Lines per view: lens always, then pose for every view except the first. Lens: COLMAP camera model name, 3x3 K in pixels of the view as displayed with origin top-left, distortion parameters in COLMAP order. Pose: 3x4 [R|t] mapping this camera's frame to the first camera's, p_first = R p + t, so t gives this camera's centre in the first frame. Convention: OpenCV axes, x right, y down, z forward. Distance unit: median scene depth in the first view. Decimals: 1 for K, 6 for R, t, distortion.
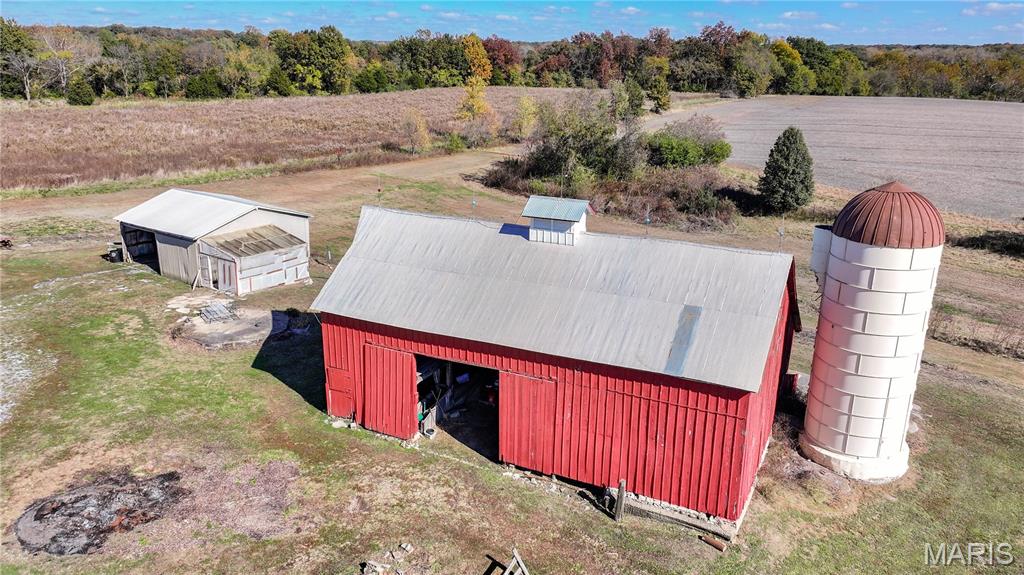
lens RADIAL K [[743.5, 0, 512.0], [0, 743.5, 287.5], [0, 0, 1]] dist [0.006665, 0.002716]
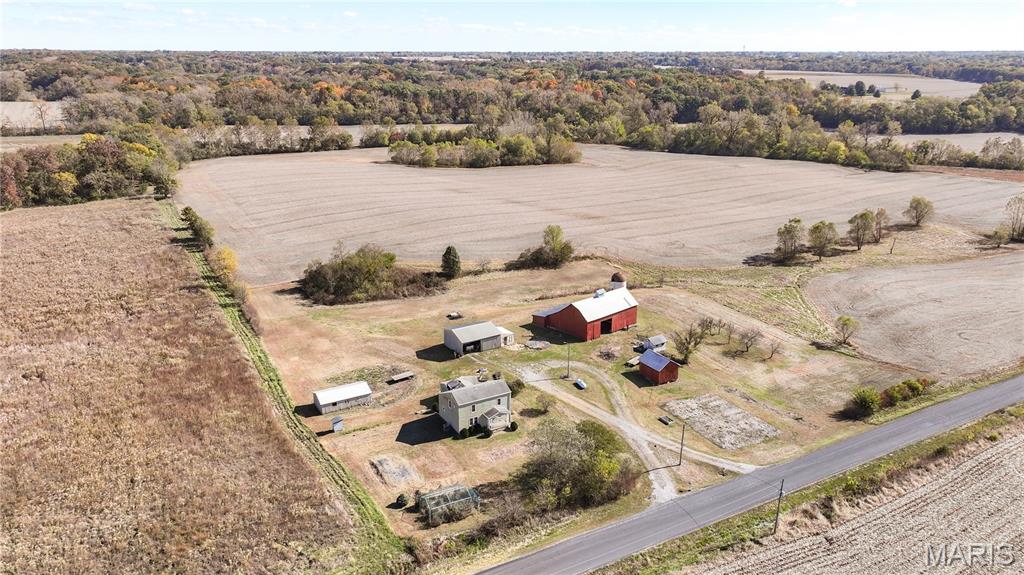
lens RADIAL K [[726.3, 0, 501.9], [0, 726.3, 287.5], [0, 0, 1]] dist [0.010557, 0.003031]
pose [[0.407676, -0.299344, 0.862666, -1.562168], [0.286936, 0.938880, 0.190191, -0.435089], [-0.866872, 0.169993, 0.468652, -0.313776]]
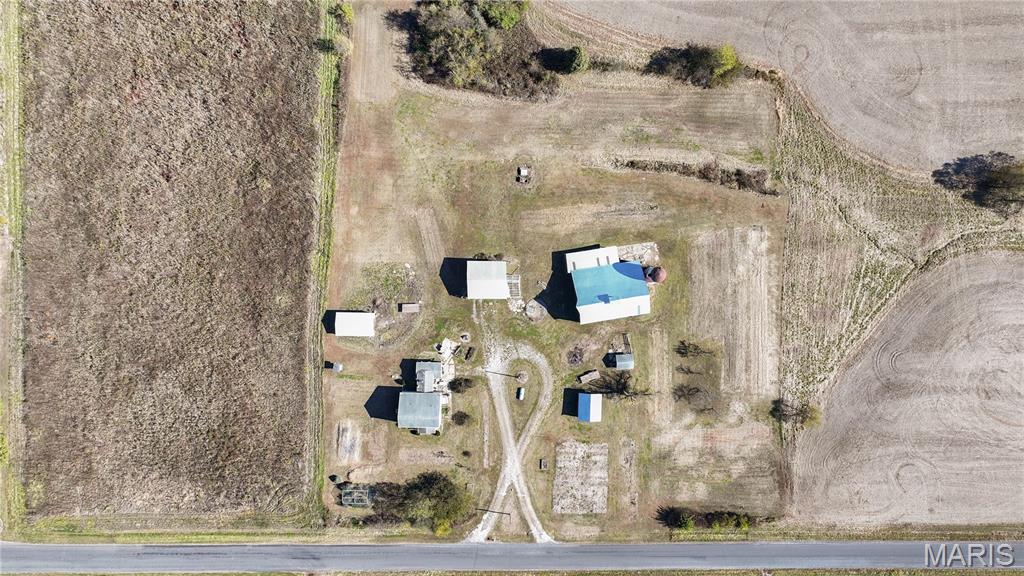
lens RADIAL K [[732.6, 0, 517.1], [0, 732.6, 285.9], [0, 0, 1]] dist [0.004488, 0.002679]
pose [[0.811286, -0.584619, -0.005936, -0.144586], [0.194979, 0.260977, 0.945449, -1.801542], [-0.551178, -0.768188, 0.325715, -0.136889]]
